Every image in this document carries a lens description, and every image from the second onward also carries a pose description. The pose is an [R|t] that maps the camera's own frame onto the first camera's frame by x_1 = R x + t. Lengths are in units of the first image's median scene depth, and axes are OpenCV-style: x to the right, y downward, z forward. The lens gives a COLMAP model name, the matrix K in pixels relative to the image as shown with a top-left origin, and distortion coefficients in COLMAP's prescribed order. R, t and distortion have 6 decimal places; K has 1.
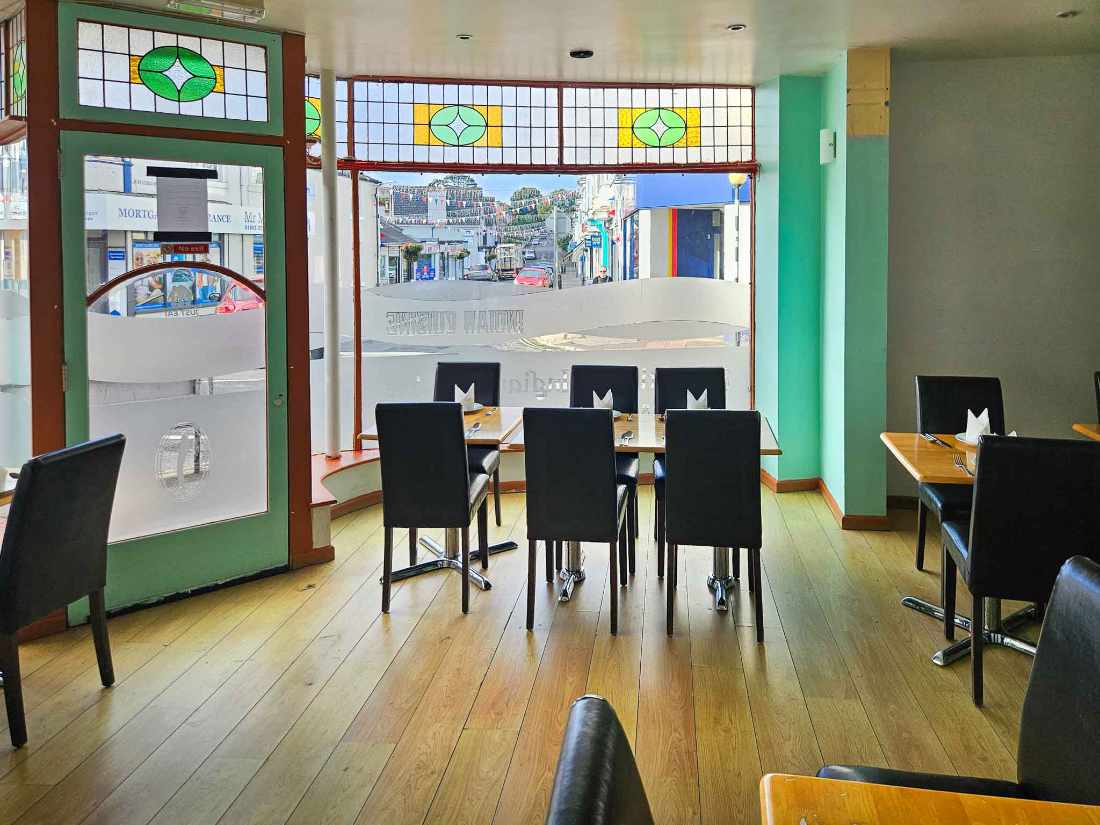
lens RADIAL K [[782.9, 0, 548.4], [0, 782.9, 411.8], [0, 0, 1]] dist [0.055006, 0.000014]
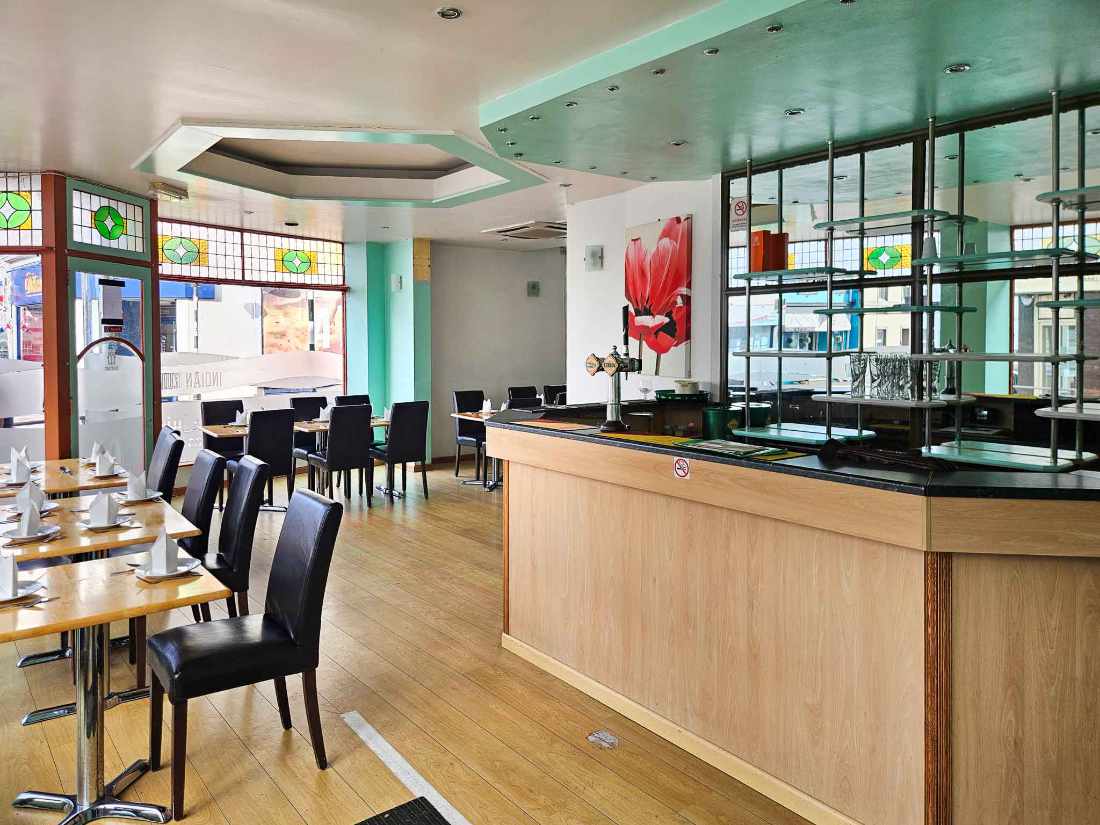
lens RADIAL K [[782.9, 0, 550.2], [0, 782.9, 411.8], [0, 0, 1]] dist [0.055006, 0.000014]
pose [[0.698831, -0.053169, 0.713308, -0.826024], [0.134858, 0.989143, -0.058392, 0.130527], [-0.702459, 0.137001, 0.698414, -0.549195]]
